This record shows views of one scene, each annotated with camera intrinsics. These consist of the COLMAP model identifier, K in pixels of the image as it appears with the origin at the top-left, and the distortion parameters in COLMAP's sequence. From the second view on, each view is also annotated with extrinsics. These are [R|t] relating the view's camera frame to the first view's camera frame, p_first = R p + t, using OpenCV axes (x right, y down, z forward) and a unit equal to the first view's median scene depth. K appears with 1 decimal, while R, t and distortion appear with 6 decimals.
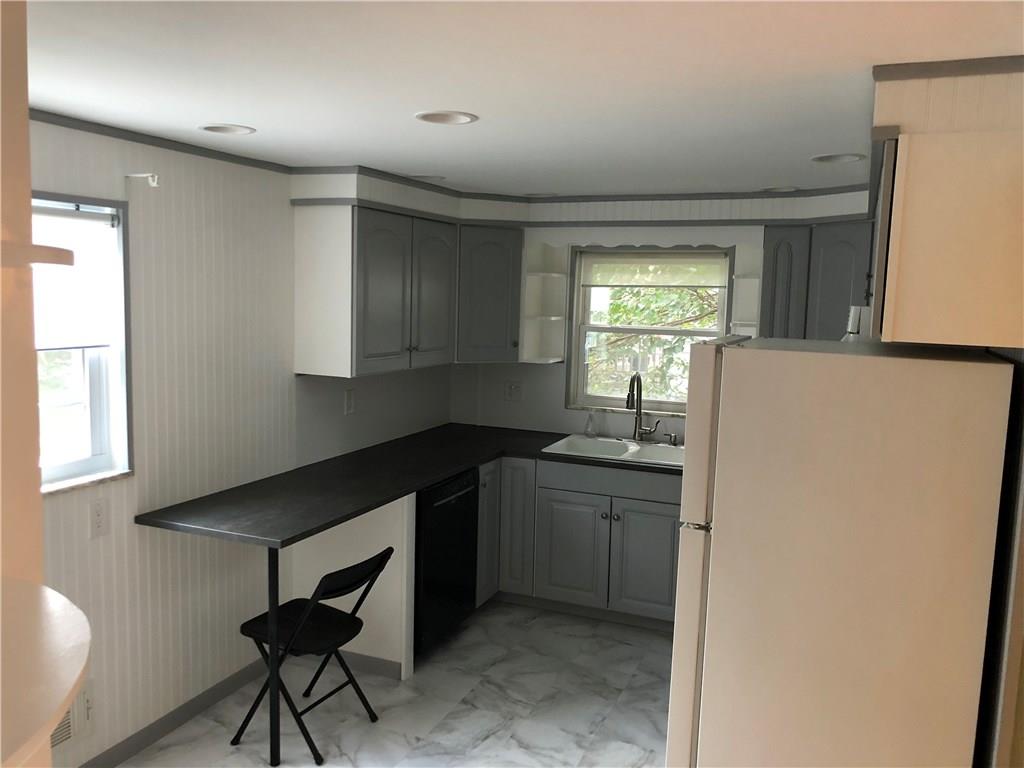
lens RADIAL K [[833.2, 0, 512.0], [0, 833.2, 379.3], [0, 0, 1]] dist [0.011497, 0.003475]
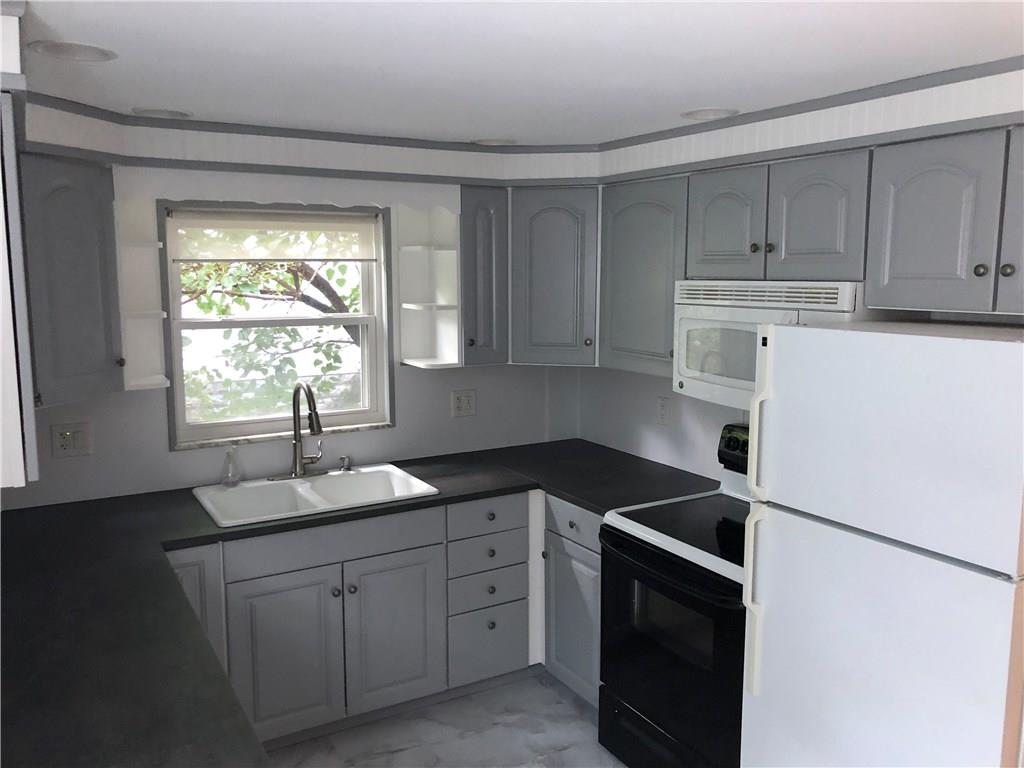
lens RADIAL K [[833.2, 0, 512.0], [0, 833.2, 379.3], [0, 0, 1]] dist [0.011497, 0.003475]
pose [[0.596186, -0.132542, 0.791830, -0.308945], [0.098678, 0.990898, 0.091567, -0.058442], [-0.796759, 0.023545, 0.603838, 0.423819]]
